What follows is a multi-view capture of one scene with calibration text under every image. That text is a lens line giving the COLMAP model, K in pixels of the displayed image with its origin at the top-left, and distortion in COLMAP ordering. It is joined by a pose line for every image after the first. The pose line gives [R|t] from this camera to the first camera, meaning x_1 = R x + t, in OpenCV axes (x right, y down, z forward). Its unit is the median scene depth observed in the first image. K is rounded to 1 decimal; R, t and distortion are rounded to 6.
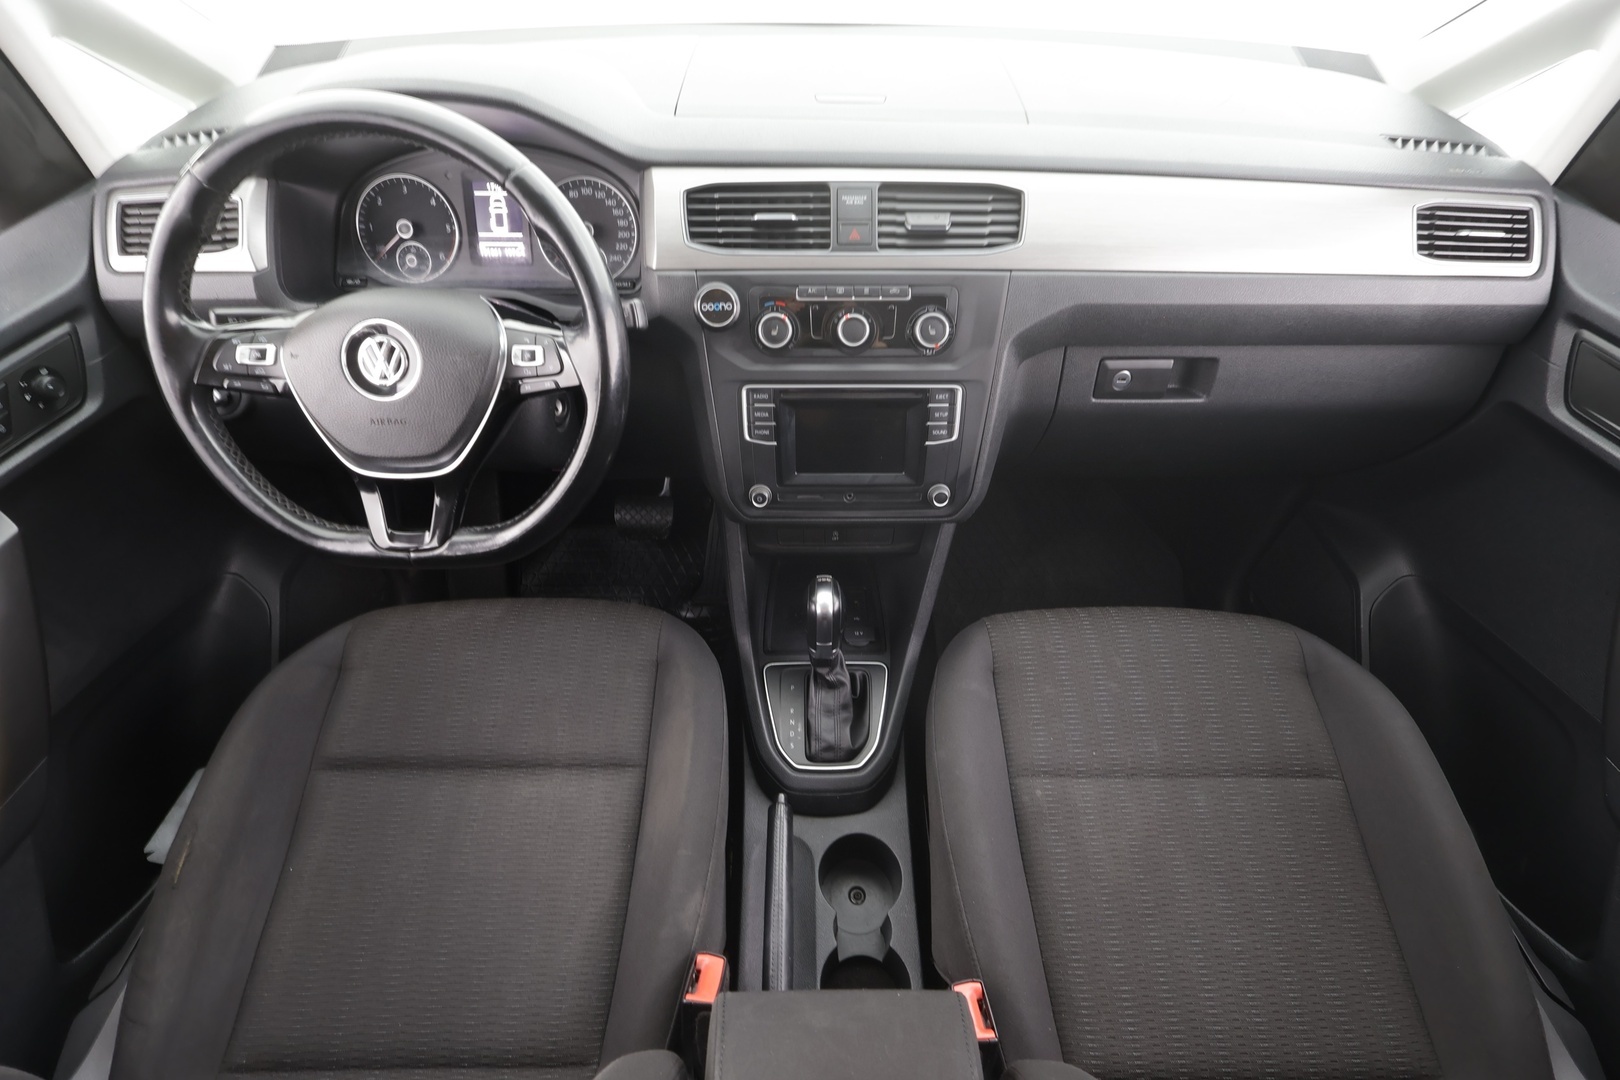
lens RADIAL K [[745.8, 0, 804.5], [0, 745.8, 539.9], [0, 0, 1]] dist [-0.002093, 0.000987]
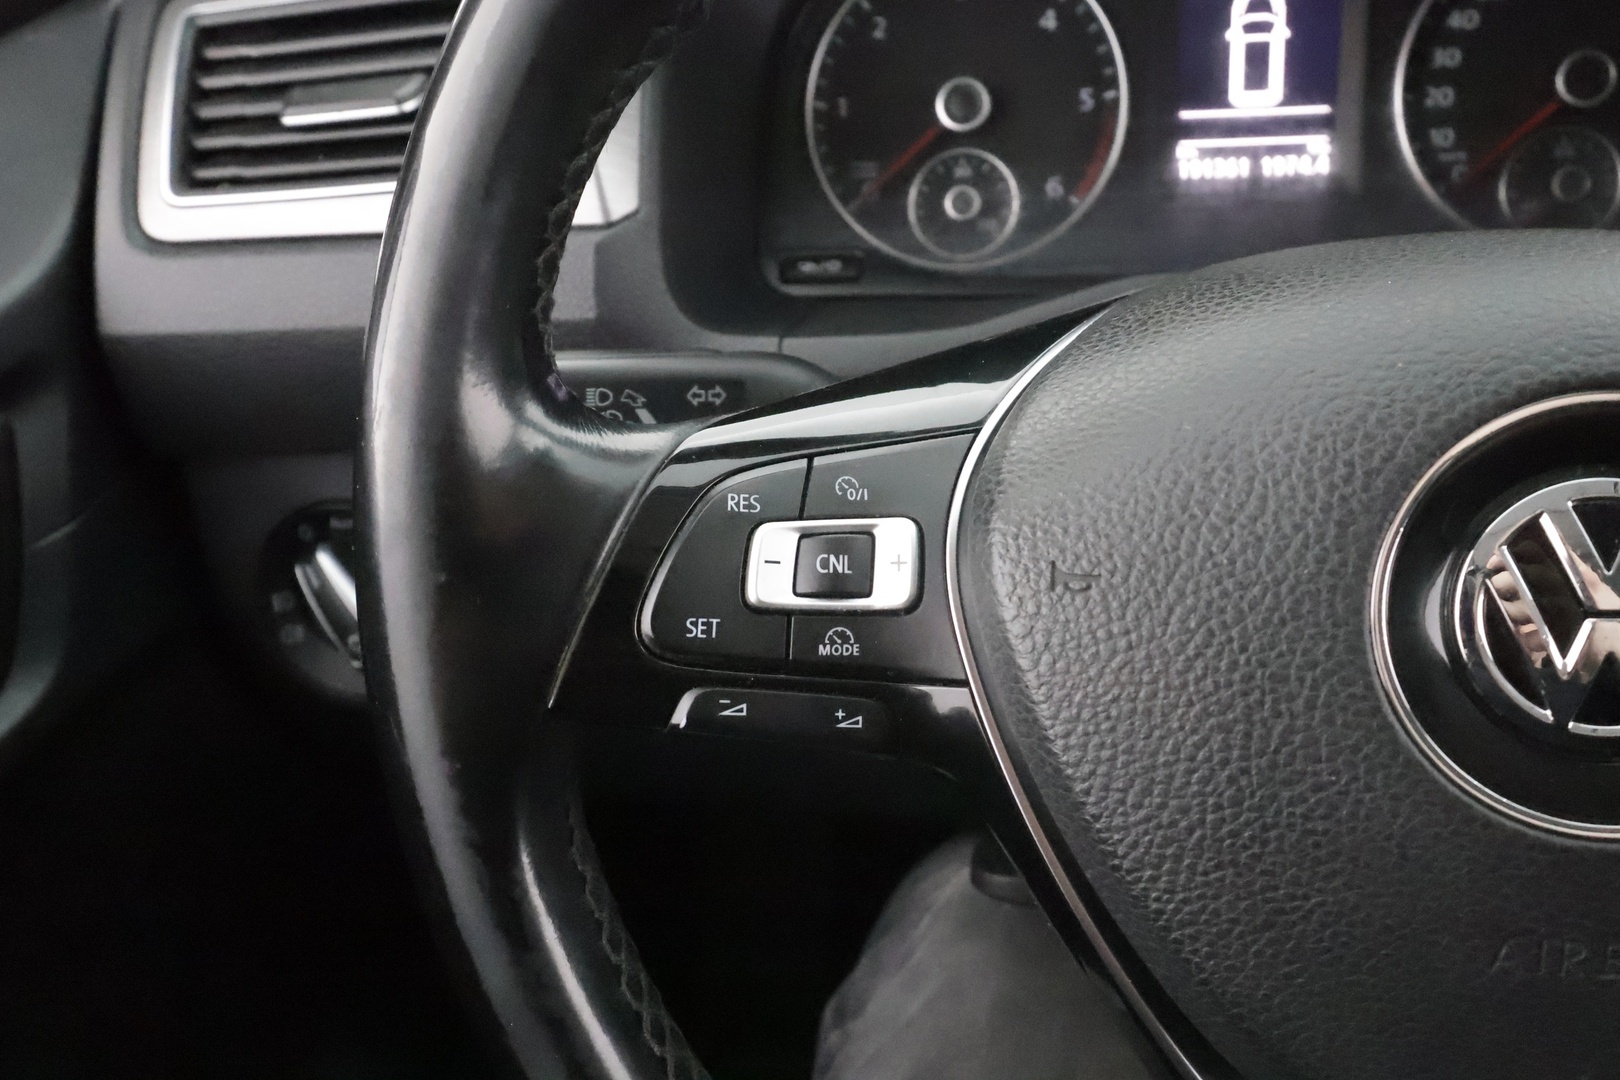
lens RADIAL K [[1279.3, 0, 803.9], [0, 1279.3, 542.0], [0, 0, 1]] dist [0.001049, -0.003344]
pose [[0.986972, 0.002869, -0.160869, -0.568756], [-0.027821, 0.987823, -0.153075, -0.166864], [0.158471, 0.155556, 0.975033, 0.544621]]
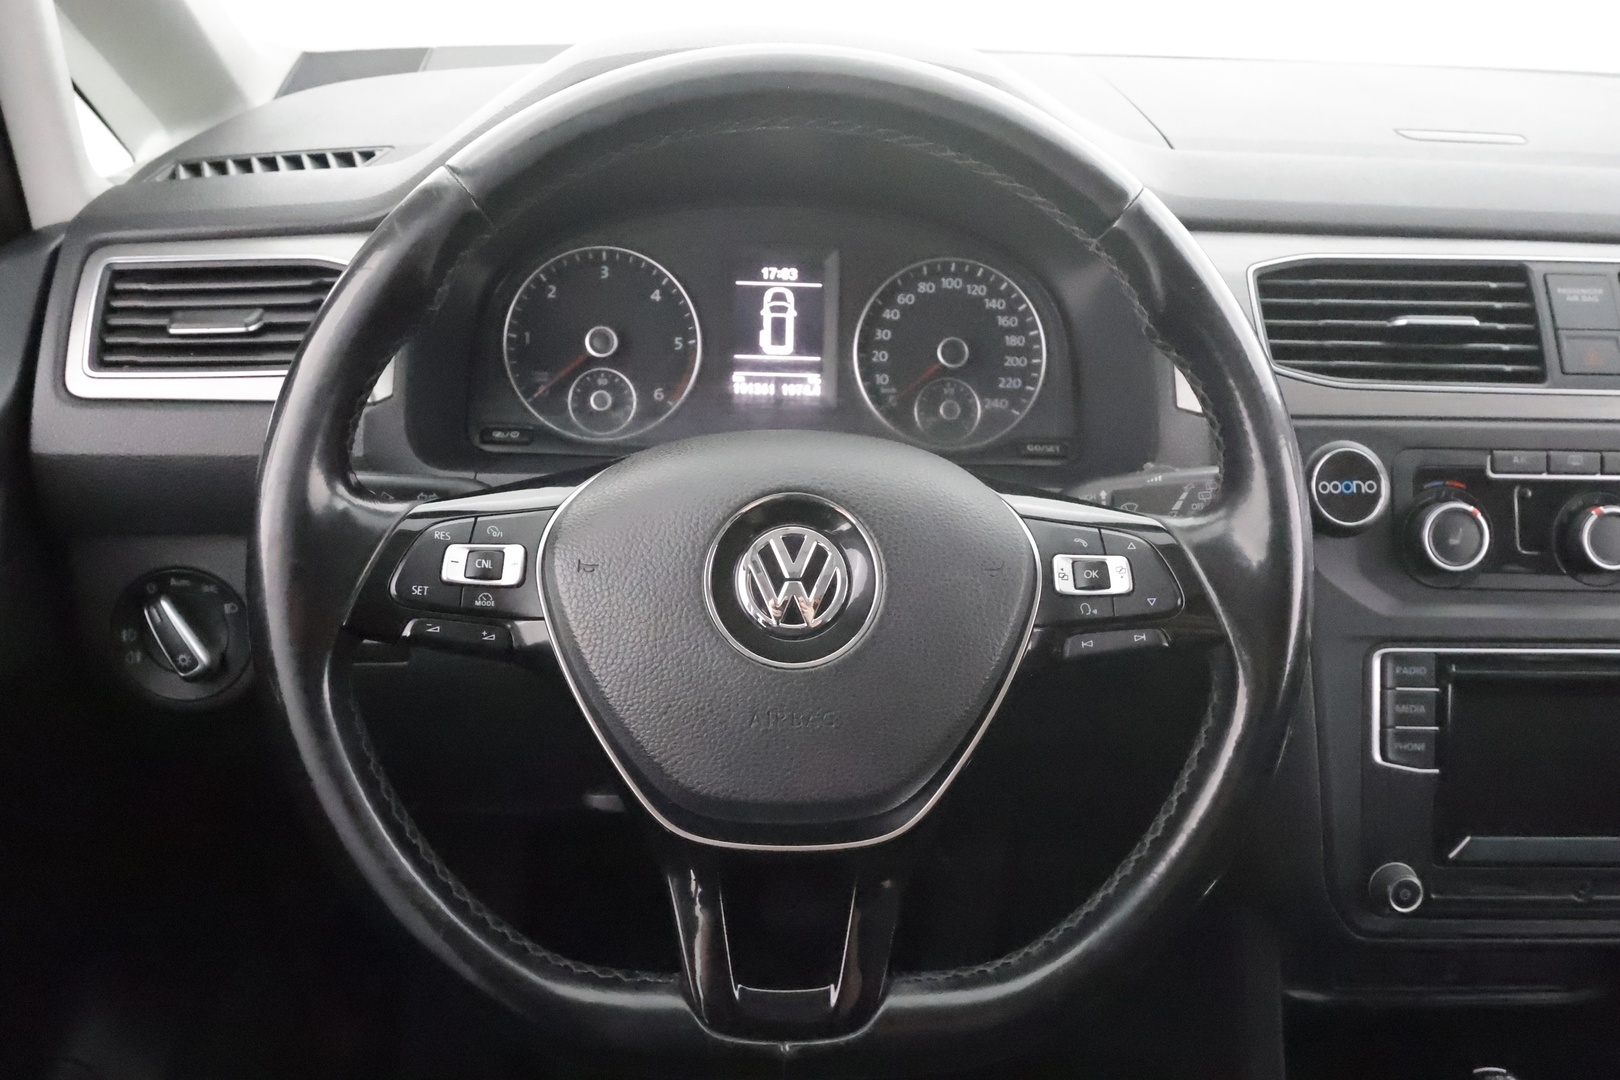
lens RADIAL K [[1279.3, 0, 803.9], [0, 1279.3, 542.0], [0, 0, 1]] dist [0.001049, -0.003344]
pose [[0.998959, 0.012956, 0.043732, -0.479589], [0.000447, 0.955979, -0.293435, -0.032729], [-0.045609, 0.293149, 0.954978, 0.219110]]
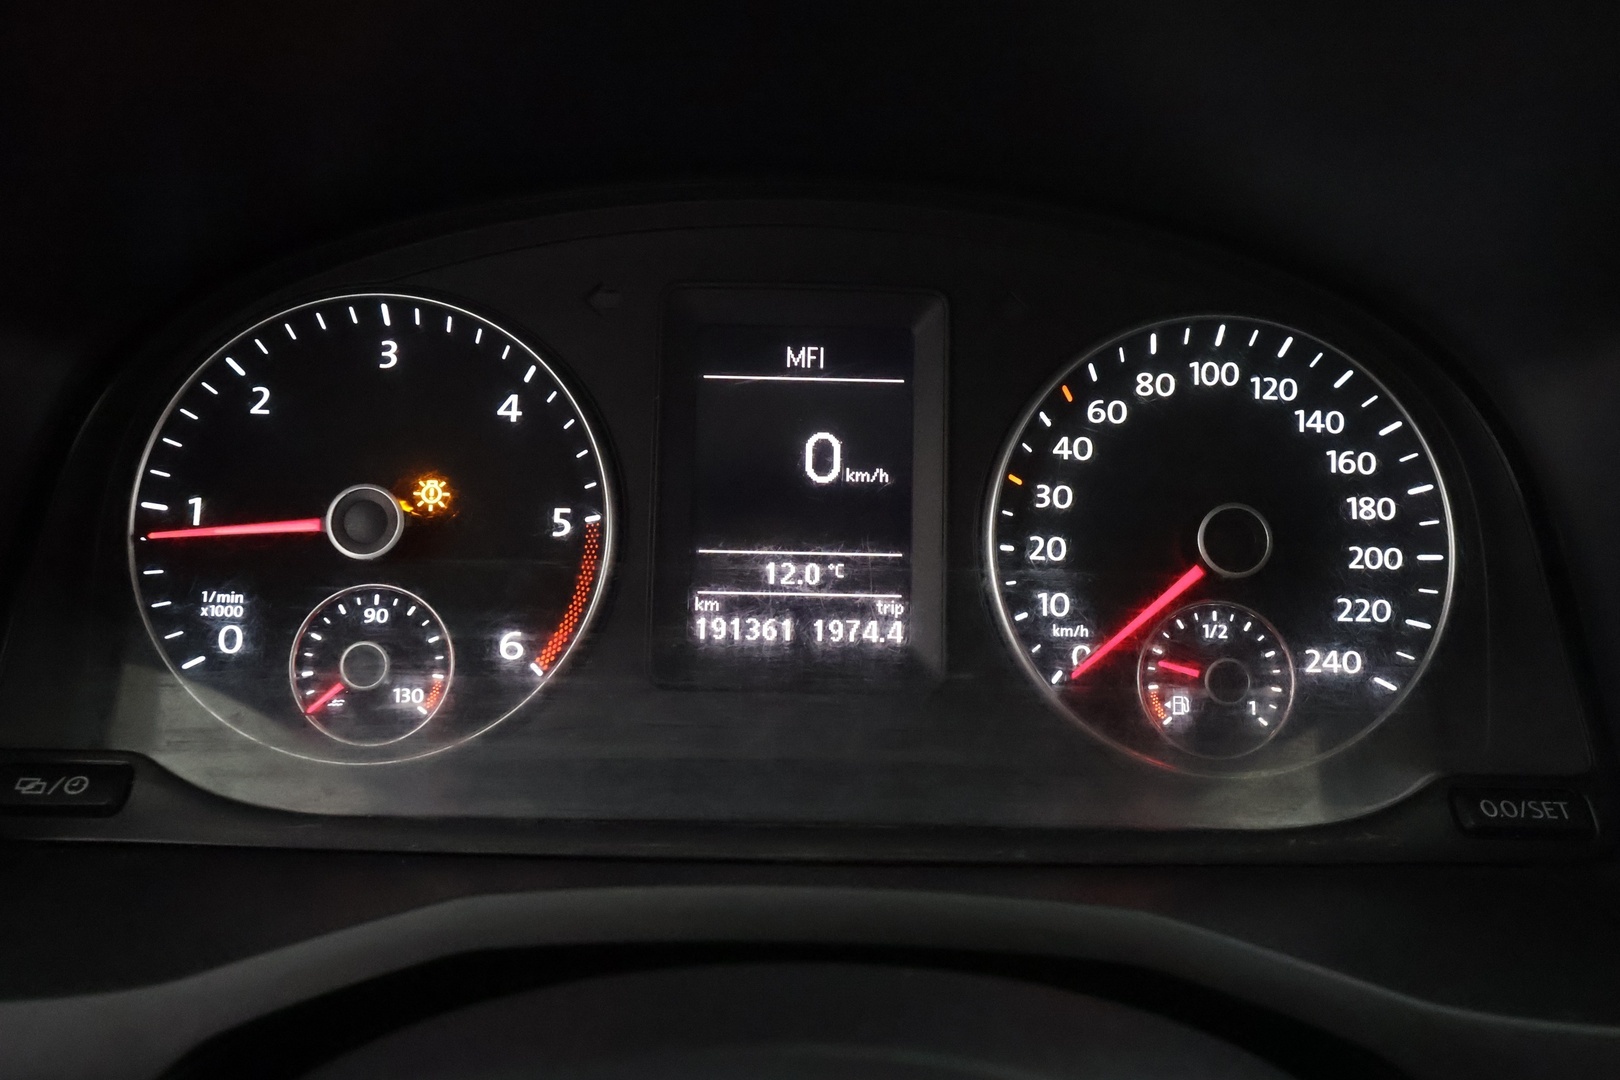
lens RADIAL K [[1282.5, 0, 810.0], [0, 1282.5, 540.0], [0, 0, 1]] dist [0.002525, 0.001663]
pose [[0.999782, 0.011301, 0.017571, -0.462957], [-0.003713, 0.923781, -0.382903, -0.306225], [-0.020559, 0.382754, 0.923621, 0.741977]]
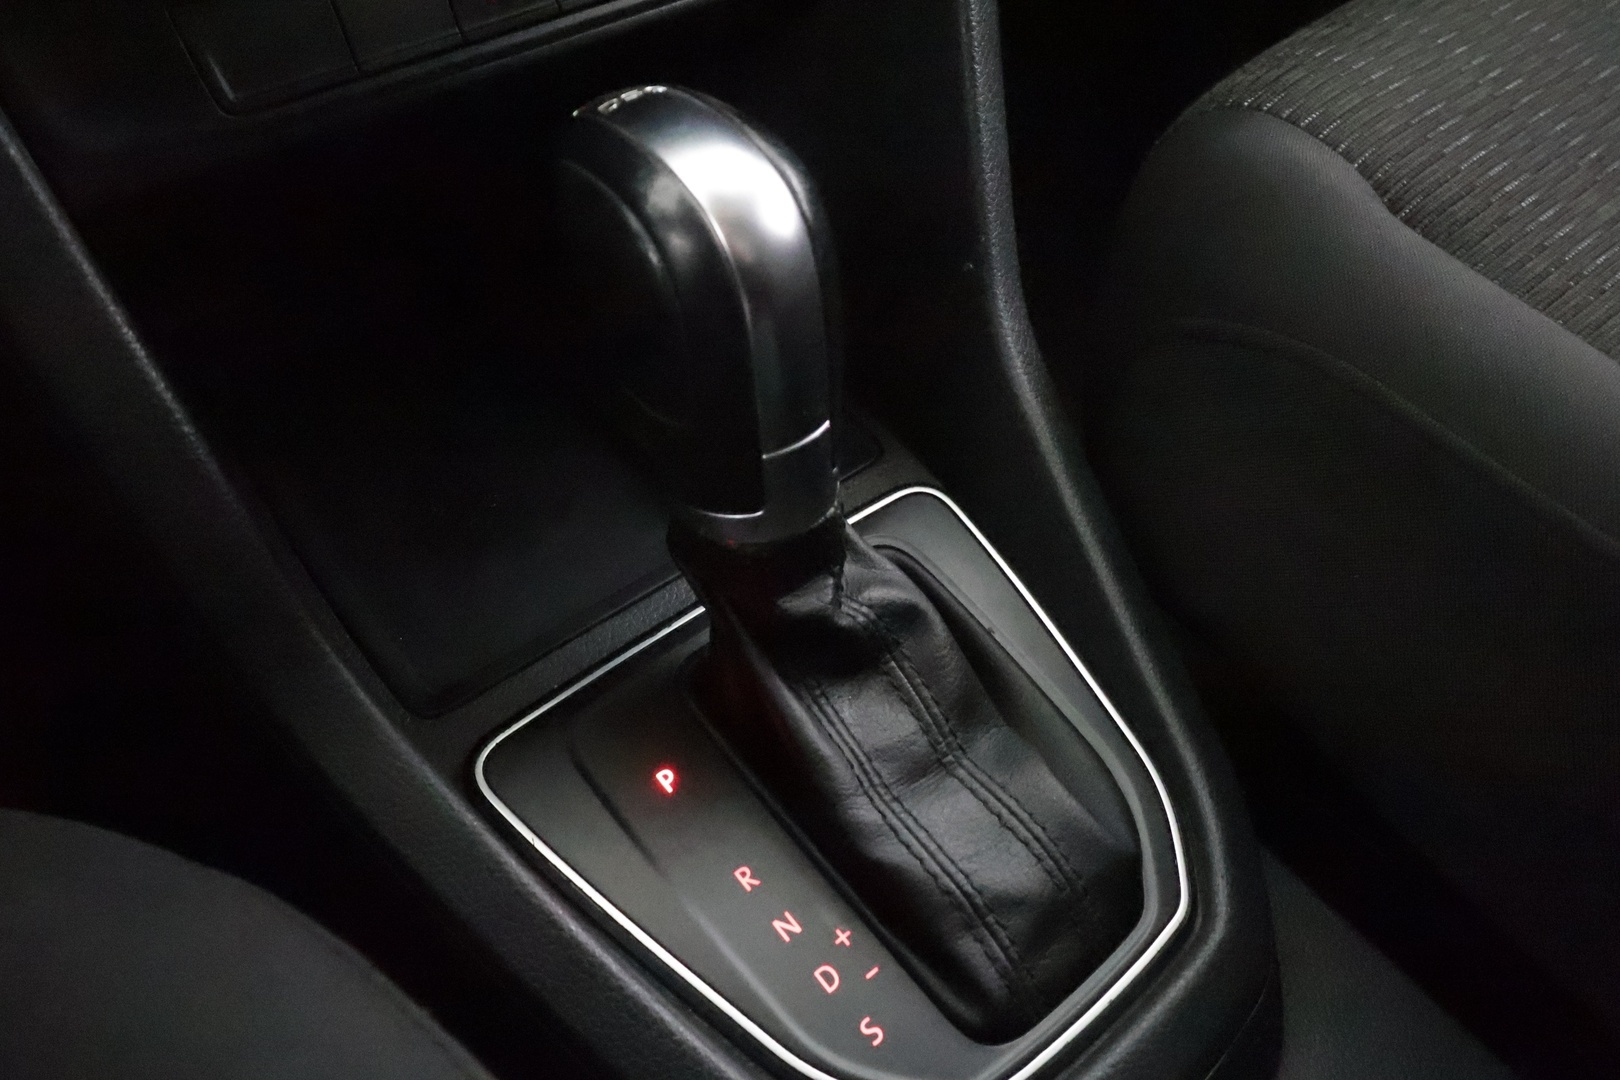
lens RADIAL K [[1282.5, 0, 810.0], [0, 1282.5, 540.0], [0, 0, 1]] dist [0.002525, 0.001663]
pose [[0.768304, -0.455154, 0.450049, -0.134105], [0.434809, 0.887104, 0.154880, 0.127596], [-0.469735, 0.076690, 0.879470, 0.818394]]
